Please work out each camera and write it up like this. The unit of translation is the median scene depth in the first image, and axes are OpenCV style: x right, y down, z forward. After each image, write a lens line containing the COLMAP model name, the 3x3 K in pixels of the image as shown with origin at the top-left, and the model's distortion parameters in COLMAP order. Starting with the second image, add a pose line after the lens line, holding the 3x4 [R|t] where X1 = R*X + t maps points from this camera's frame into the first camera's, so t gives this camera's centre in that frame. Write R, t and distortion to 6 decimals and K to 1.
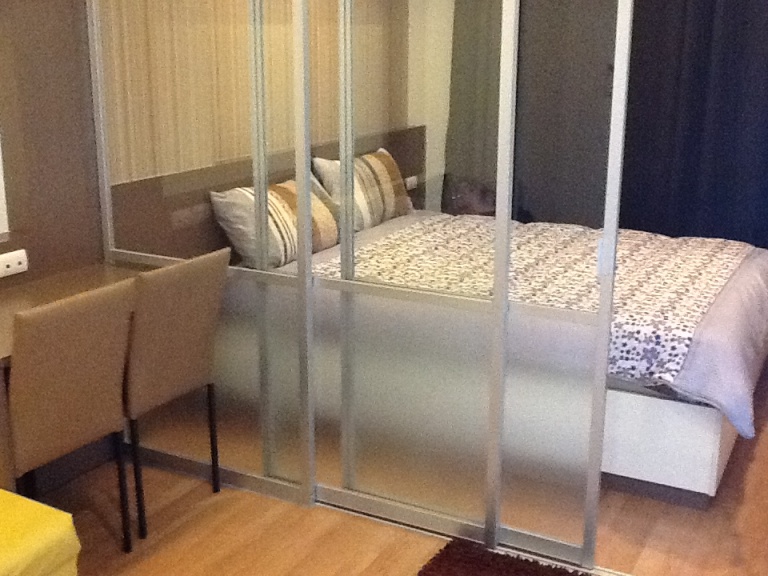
lens RADIAL K [[941.5, 0, 384.0], [0, 941.5, 288.0], [0, 0, 1]] dist [-0.015859, 0.048361]
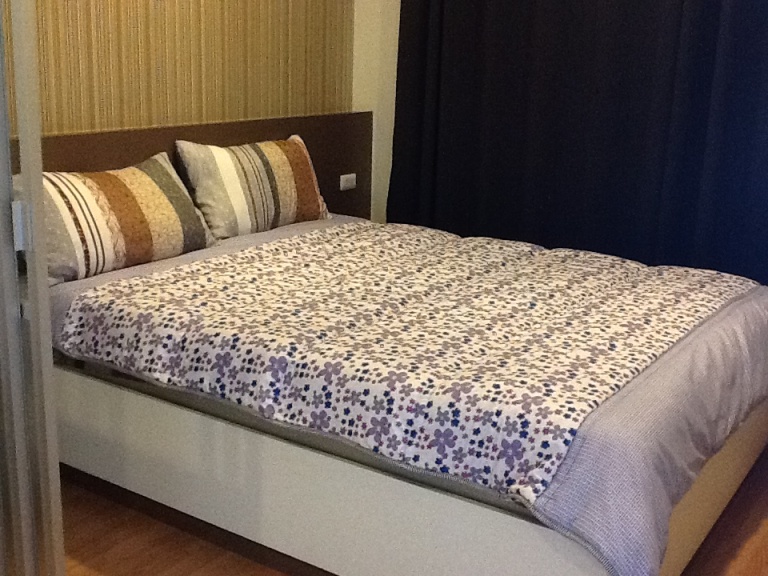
lens RADIAL K [[941.5, 0, 384.0], [0, 941.5, 288.0], [0, 0, 1]] dist [-0.015859, 0.048361]
pose [[0.994154, 0.050848, -0.095253, 0.249073], [-0.051770, 0.998633, -0.007225, -0.029123], [0.094756, 0.012114, 0.995427, 0.357847]]
